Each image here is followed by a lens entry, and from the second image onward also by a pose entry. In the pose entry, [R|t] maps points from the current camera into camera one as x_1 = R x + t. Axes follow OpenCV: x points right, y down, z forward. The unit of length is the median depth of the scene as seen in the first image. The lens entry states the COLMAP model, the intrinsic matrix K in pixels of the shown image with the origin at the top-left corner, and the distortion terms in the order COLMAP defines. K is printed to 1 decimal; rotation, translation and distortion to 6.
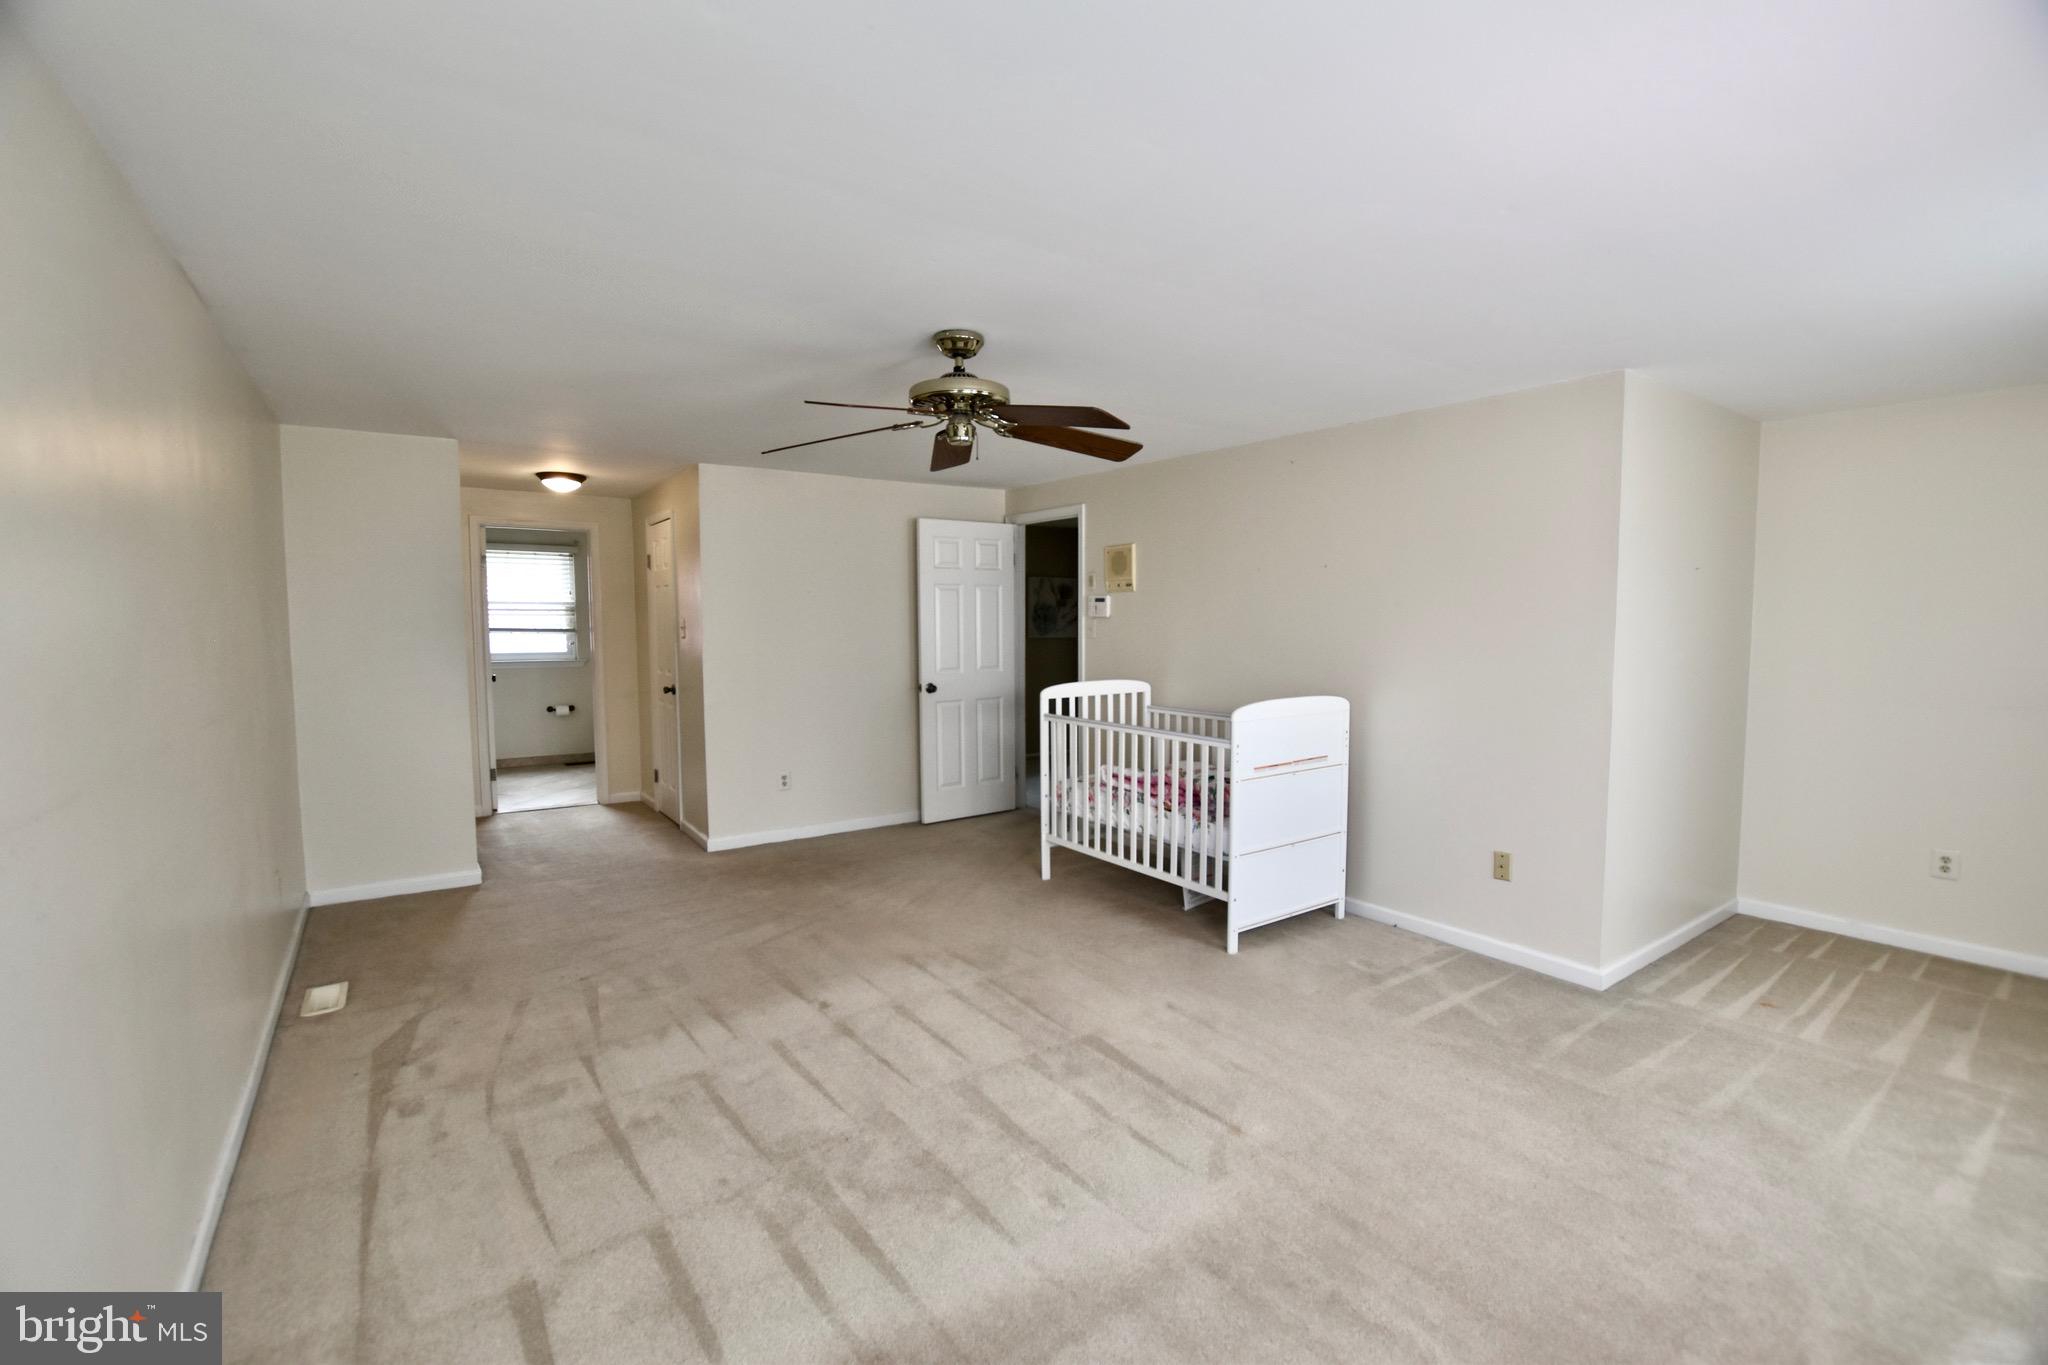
lens RADIAL K [[892.2, 0, 1035.1], [0, 892.2, 684.4], [0, 0, 1]] dist [-0.031065, 0.004357]
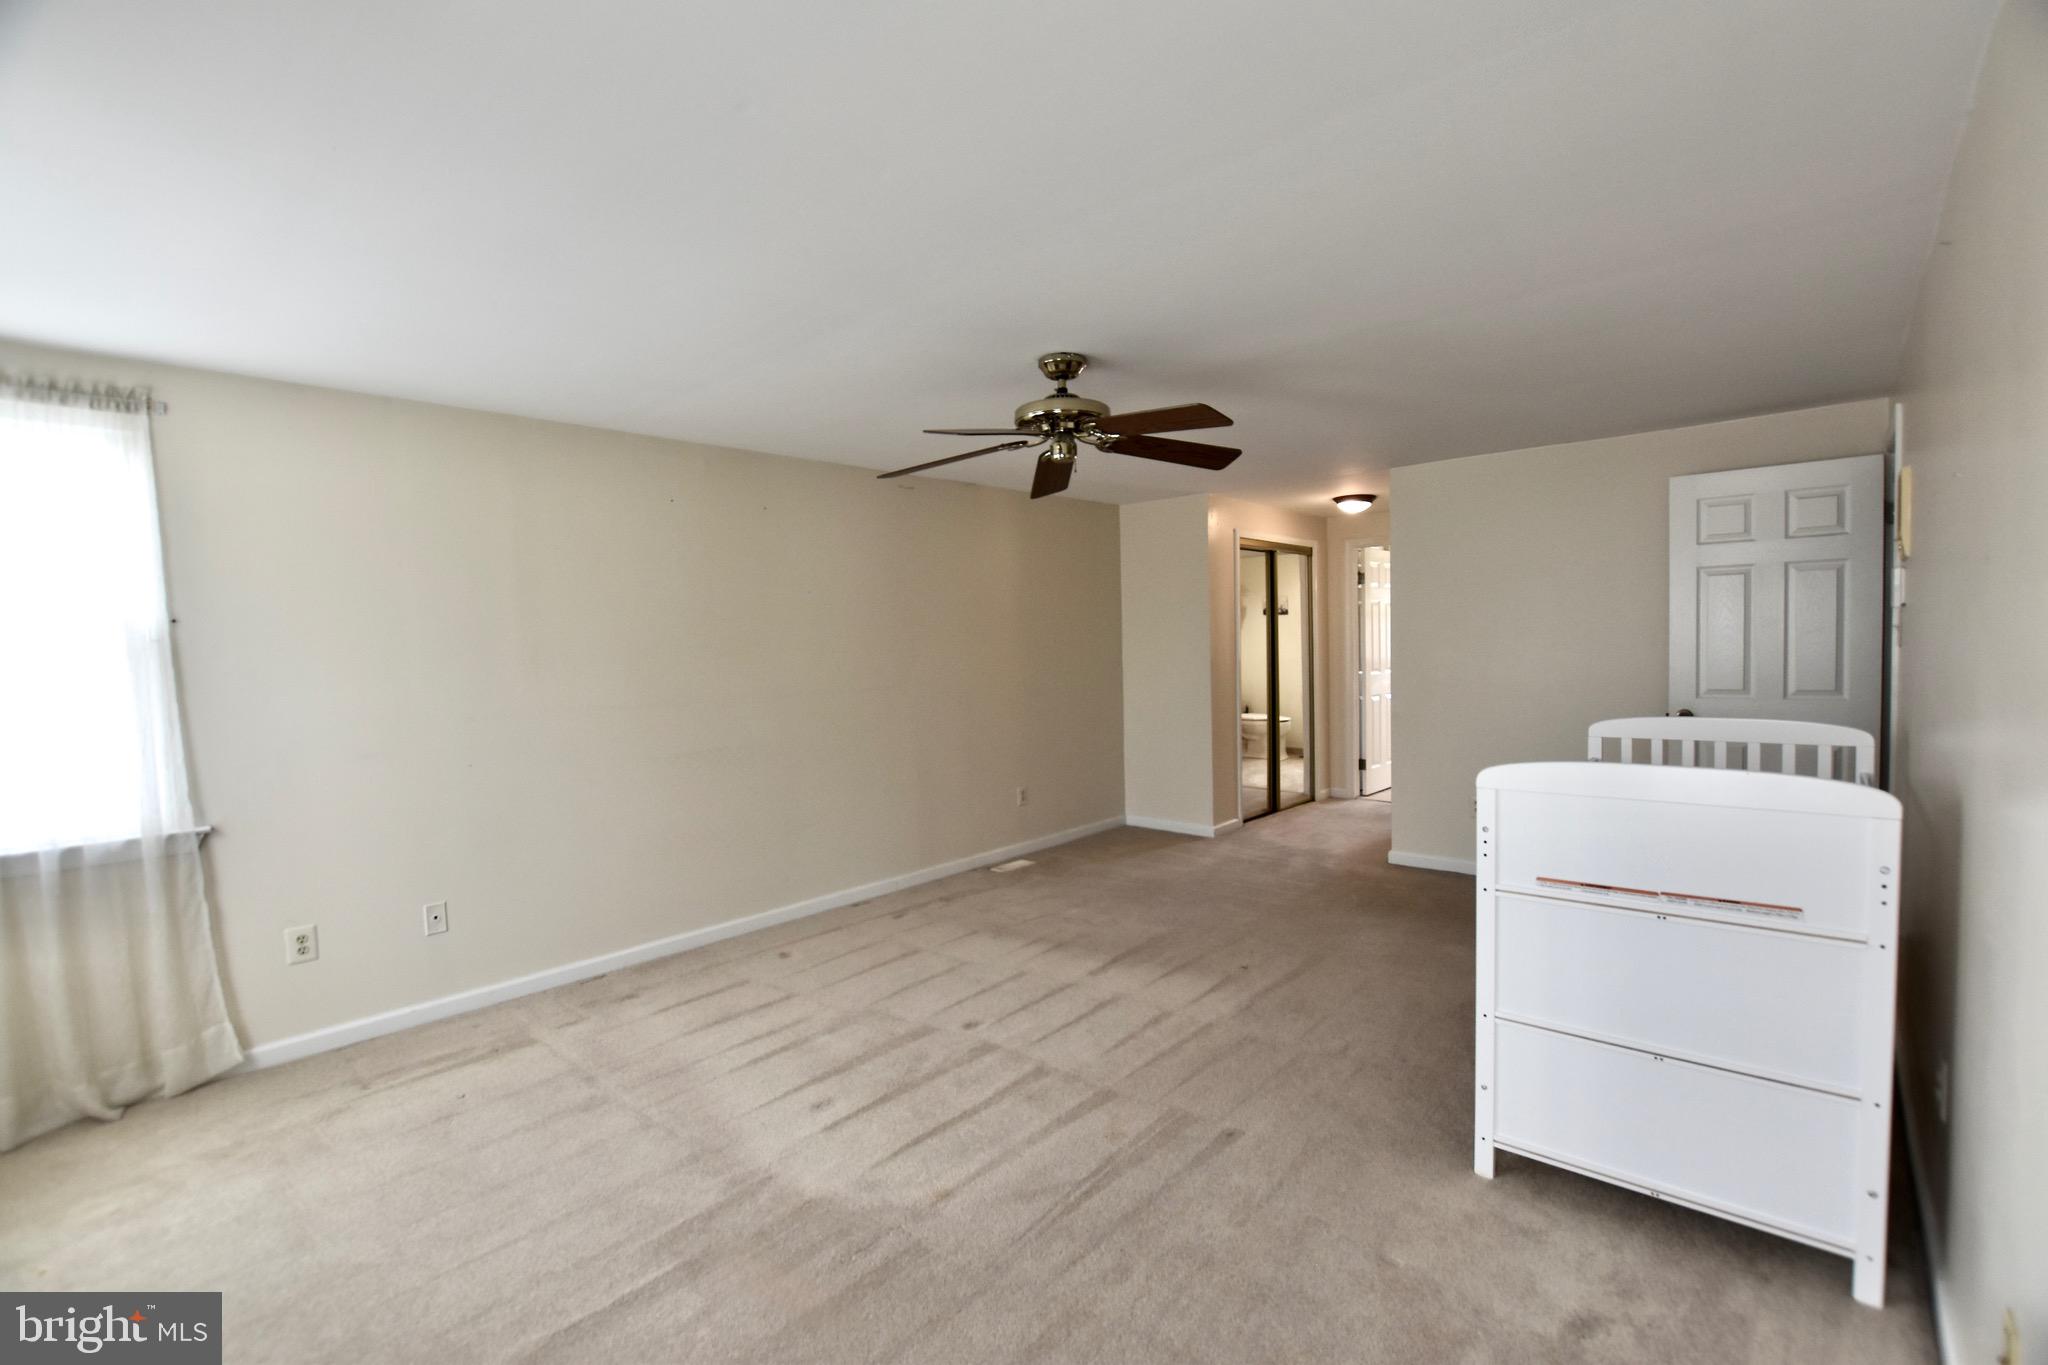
lens RADIAL K [[892.2, 0, 1035.1], [0, 892.2, 684.4], [0, 0, 1]] dist [-0.031065, 0.004357]
pose [[0.227270, 0.039356, -0.973036, 0.847979], [-0.047489, 0.998442, 0.029291, -0.033803], [0.972673, 0.039551, 0.228785, 0.669191]]
